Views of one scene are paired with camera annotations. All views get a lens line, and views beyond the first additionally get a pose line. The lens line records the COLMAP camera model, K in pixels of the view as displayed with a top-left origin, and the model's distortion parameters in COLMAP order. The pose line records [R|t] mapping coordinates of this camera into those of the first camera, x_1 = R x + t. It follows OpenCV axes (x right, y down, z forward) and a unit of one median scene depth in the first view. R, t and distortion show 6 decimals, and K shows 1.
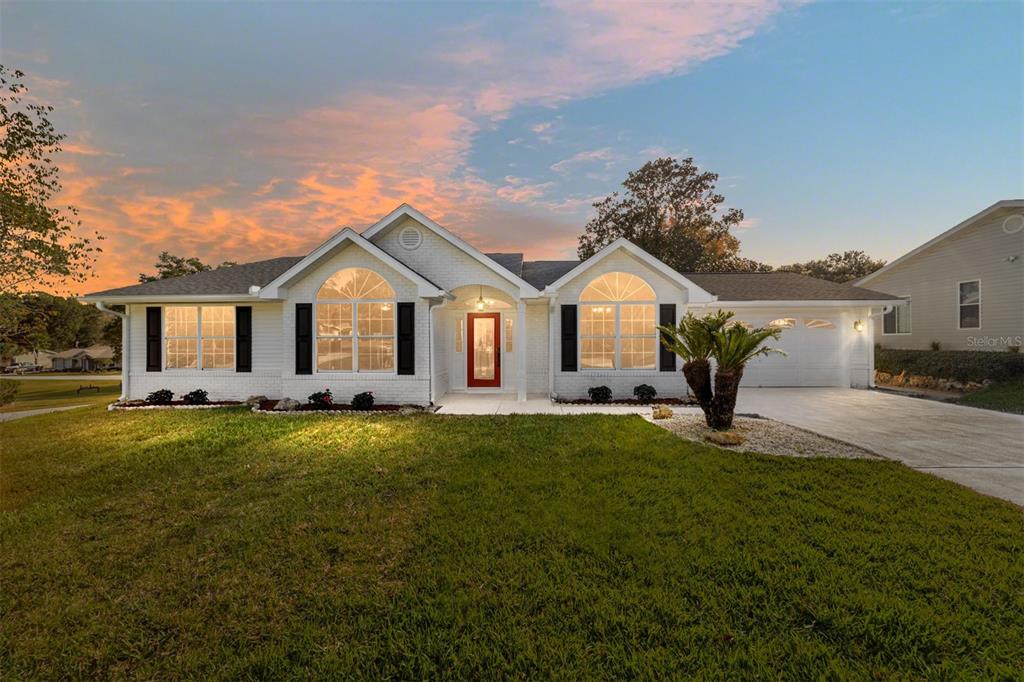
lens RADIAL K [[399.3, 0, 508.9], [0, 399.3, 338.5], [0, 0, 1]] dist [-0.021324, 0.008043]
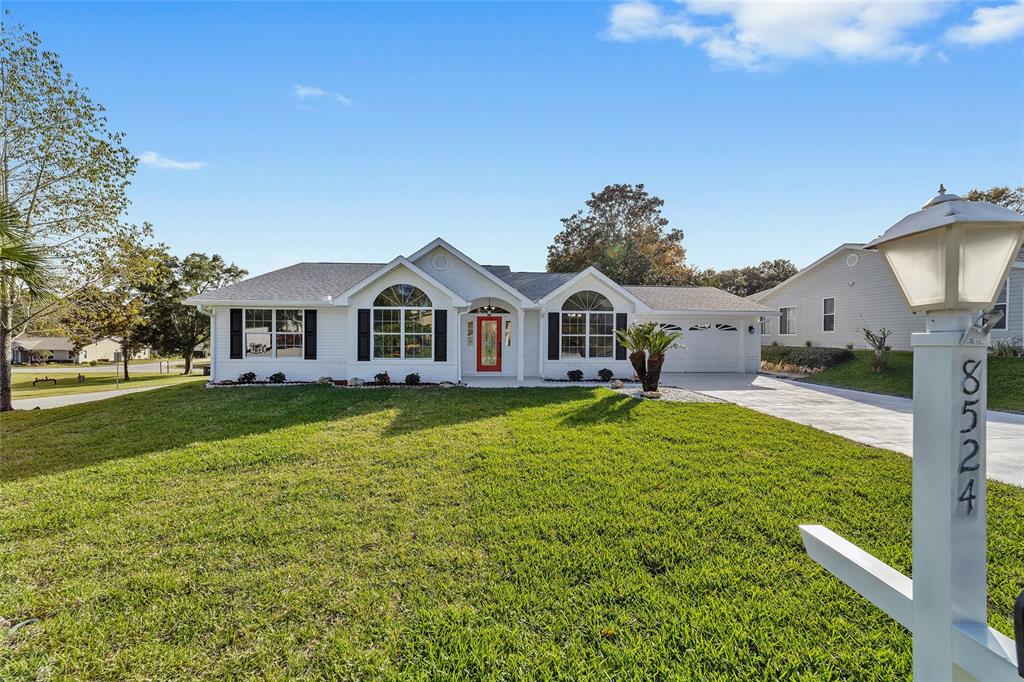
lens RADIAL K [[399.3, 0, 508.9], [0, 399.3, 338.5], [0, 0, 1]] dist [-0.021324, 0.008043]
pose [[0.994608, 0.009541, 0.103265, -0.112935], [-0.010921, 0.999858, 0.012810, -0.006622], [-0.103128, -0.013869, 0.994571, -0.287446]]
